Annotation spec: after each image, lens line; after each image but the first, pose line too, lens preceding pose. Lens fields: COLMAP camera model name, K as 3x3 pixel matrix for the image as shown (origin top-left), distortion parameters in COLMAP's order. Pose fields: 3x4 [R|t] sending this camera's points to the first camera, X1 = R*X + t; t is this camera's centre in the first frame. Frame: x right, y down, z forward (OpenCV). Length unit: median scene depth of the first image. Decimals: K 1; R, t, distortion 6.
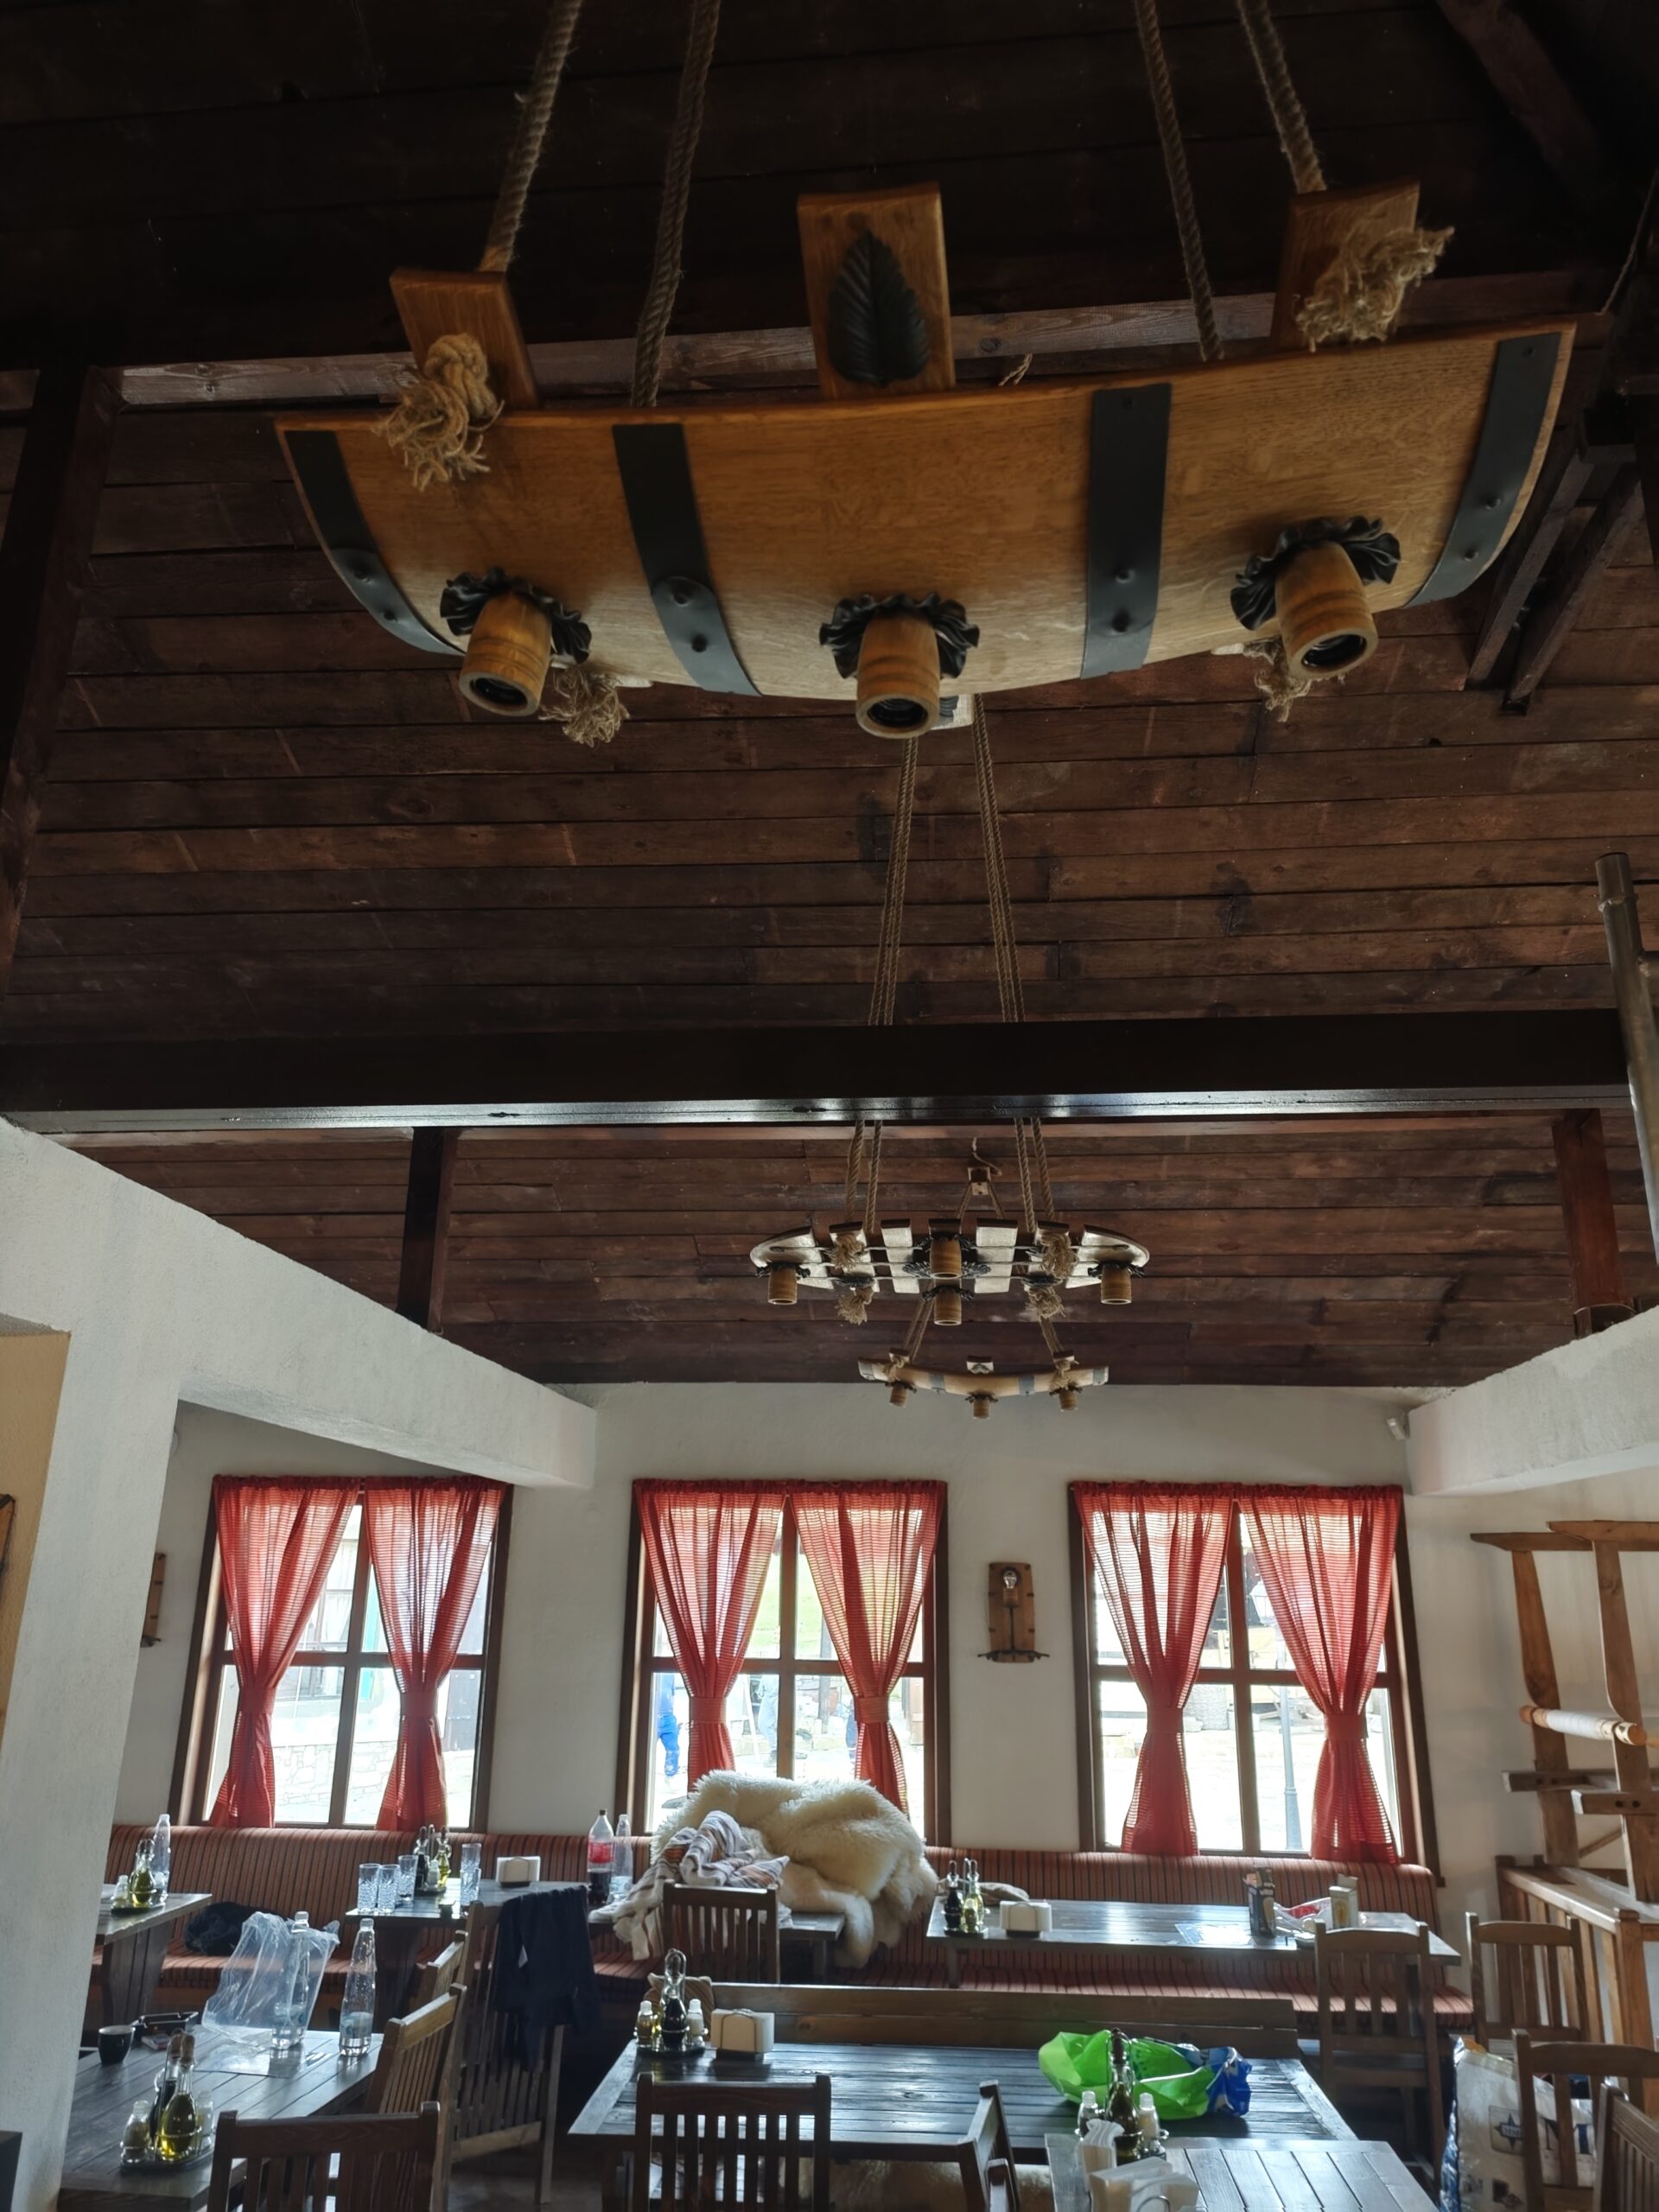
lens RADIAL K [[1530.1, 0, 827.8], [0, 1530.1, 1115.2], [0, 0, 1]] dist [0.033827, -0.037755]
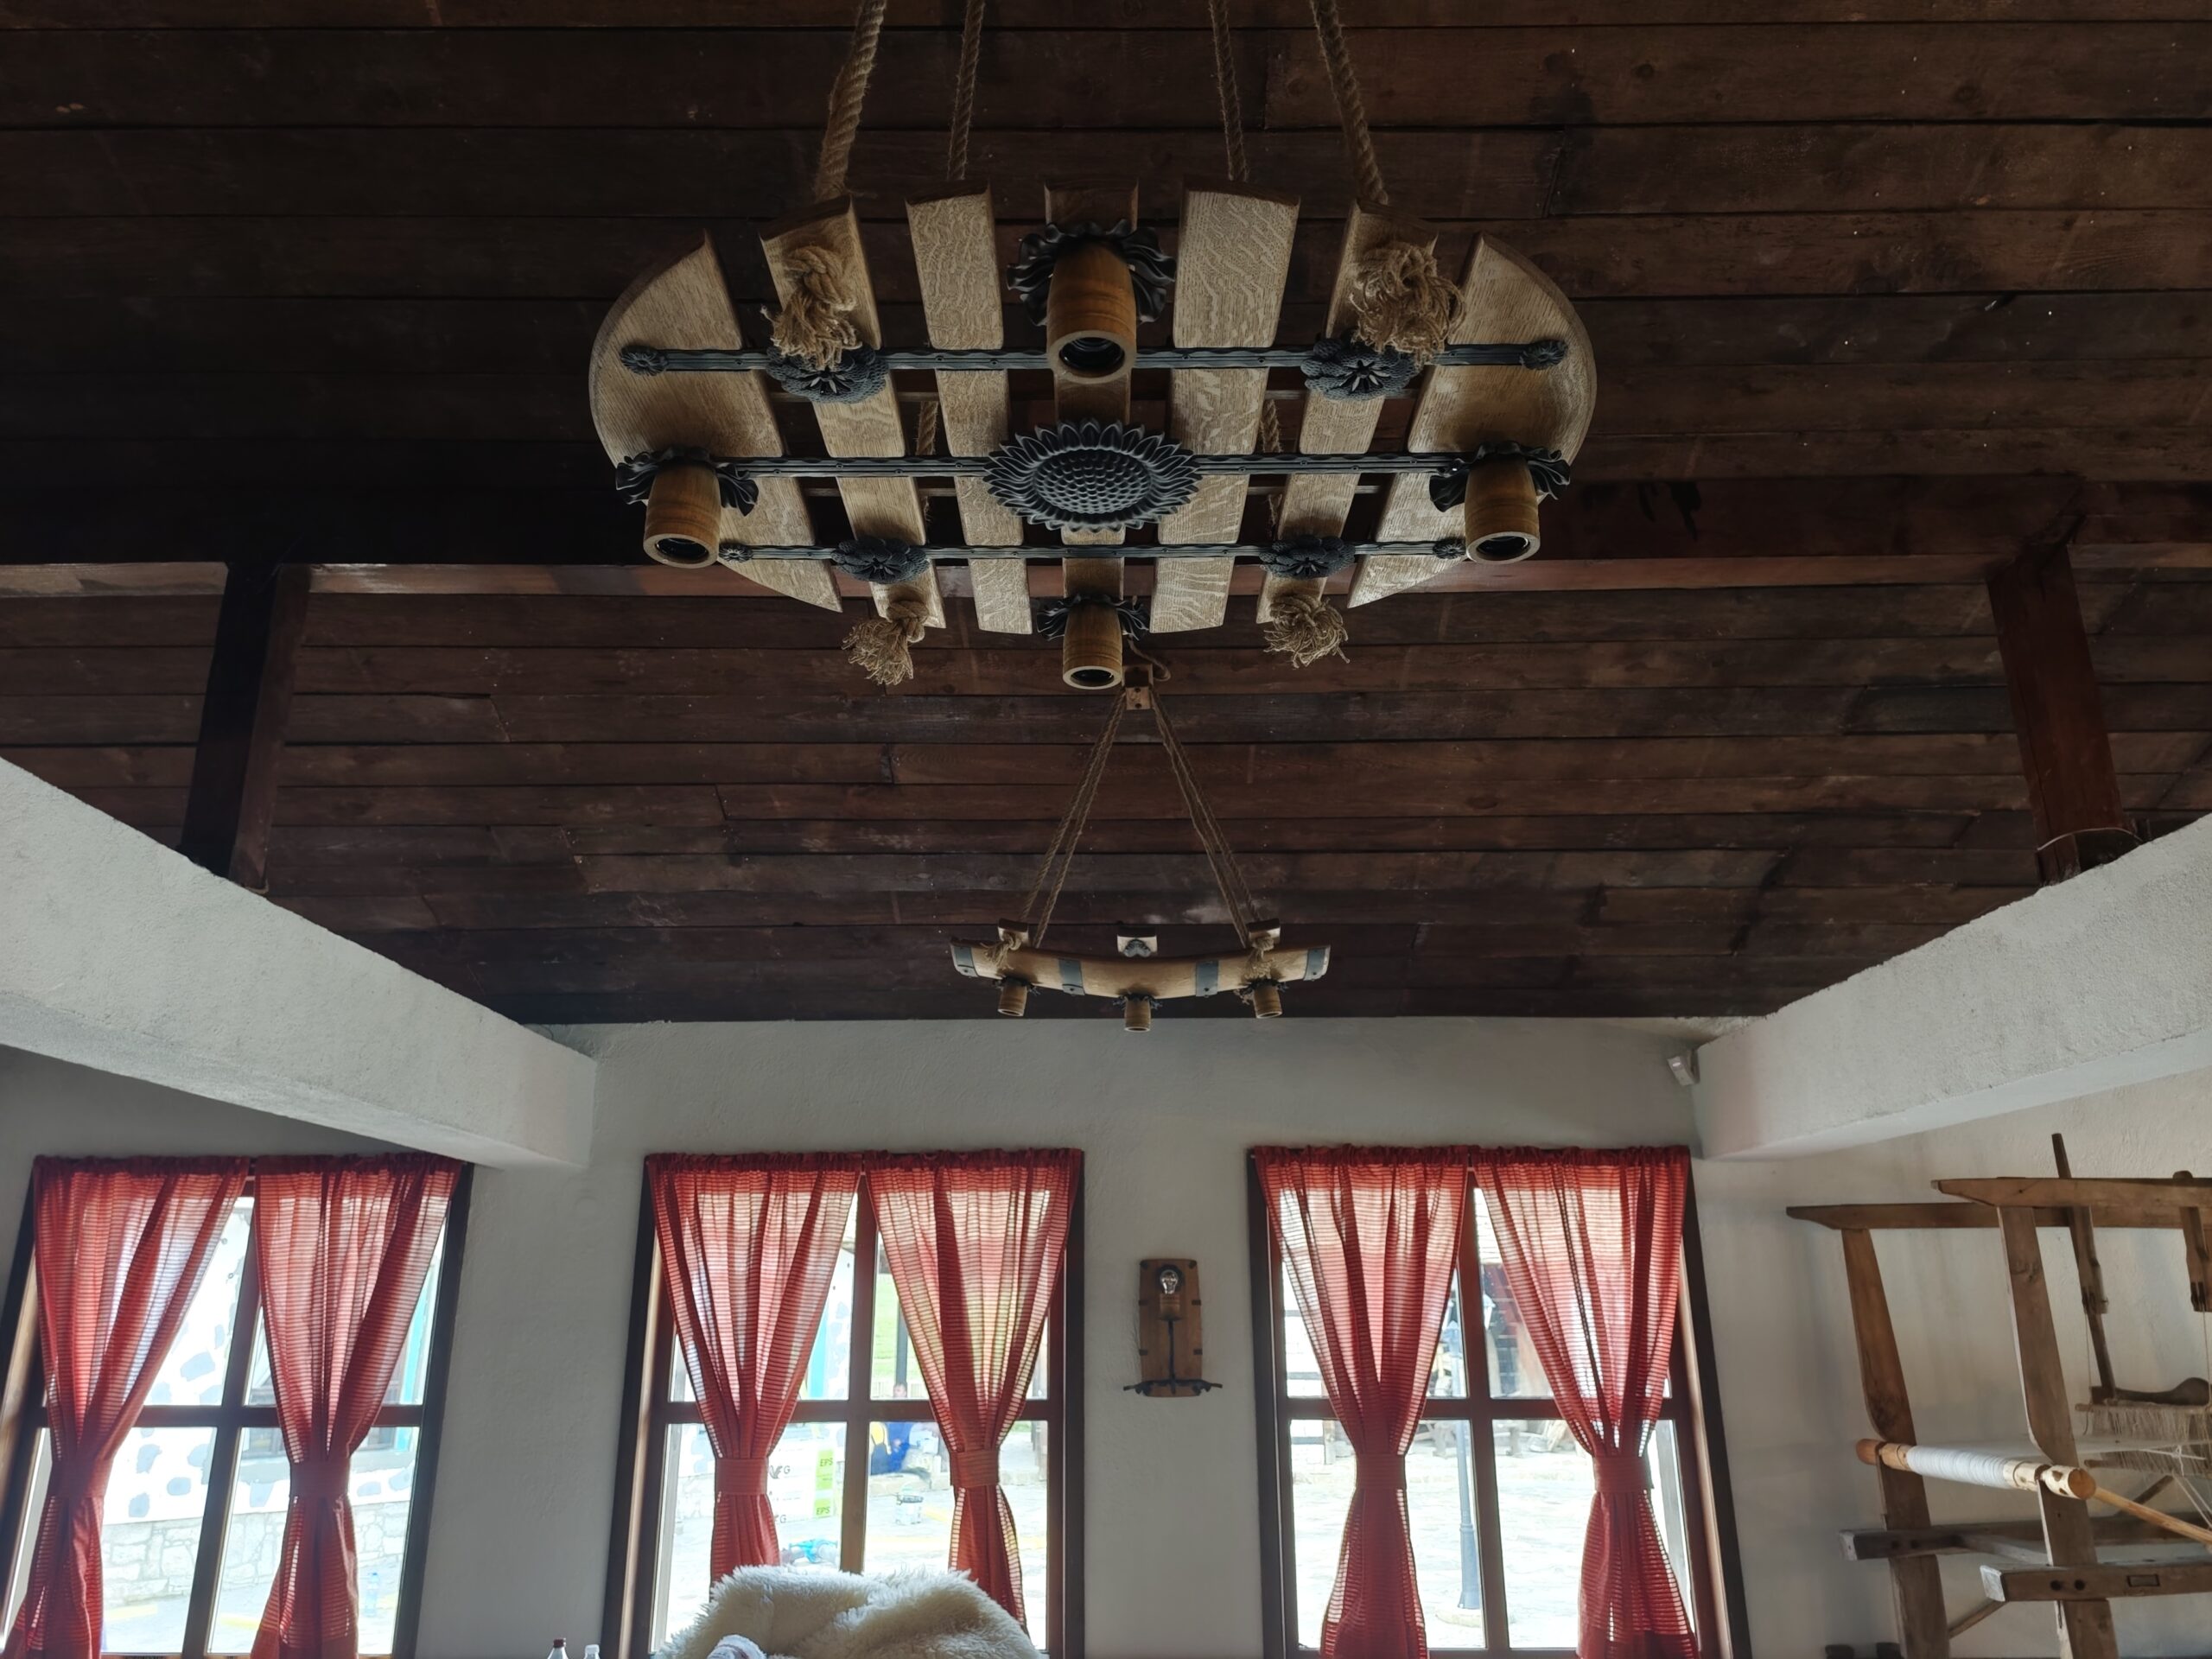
lens RADIAL K [[1530.1, 0, 1105.9], [0, 1530.1, 829.5], [0, 0, 1]] dist [0.033827, -0.037755]
pose [[0.995751, 0.008305, 0.091712, 0.022530], [-0.007793, 0.999952, -0.005942, 0.099790], [-0.091757, 0.005202, 0.995768, 0.300306]]
